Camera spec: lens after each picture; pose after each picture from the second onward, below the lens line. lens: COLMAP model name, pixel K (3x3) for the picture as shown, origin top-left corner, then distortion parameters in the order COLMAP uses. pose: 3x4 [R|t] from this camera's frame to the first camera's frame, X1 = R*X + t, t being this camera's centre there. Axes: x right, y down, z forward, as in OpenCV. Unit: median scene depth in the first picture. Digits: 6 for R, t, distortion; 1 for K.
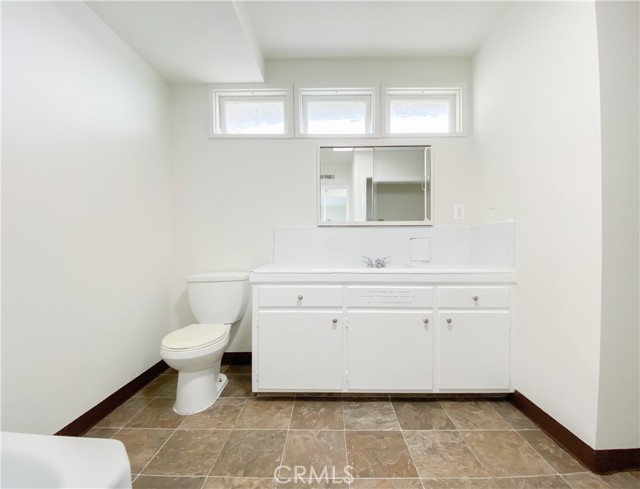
lens RADIAL K [[277.8, 0, 320.0], [0, 277.8, 244.5], [0, 0, 1]] dist [-0.001442, -0.000255]
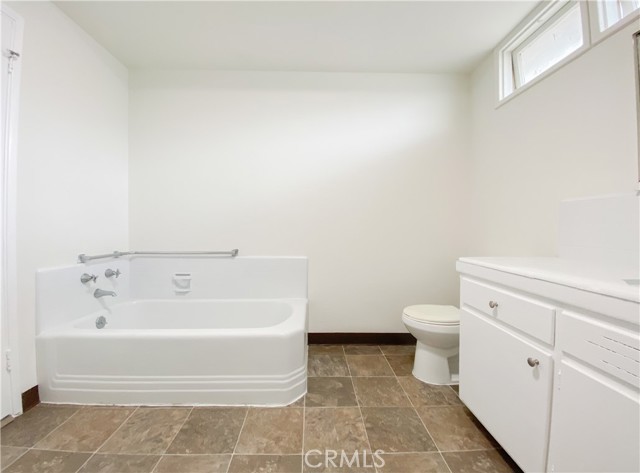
lens RADIAL K [[274.3, 0, 318.8], [0, 274.3, 228.4], [0, 0, 1]] dist [-0.000396, -0.000277]
pose [[0.045676, 0.013941, -0.998859, 0.604585], [-0.008158, 0.999874, 0.013582, -0.007240], [0.998923, 0.007528, 0.045784, 0.531837]]
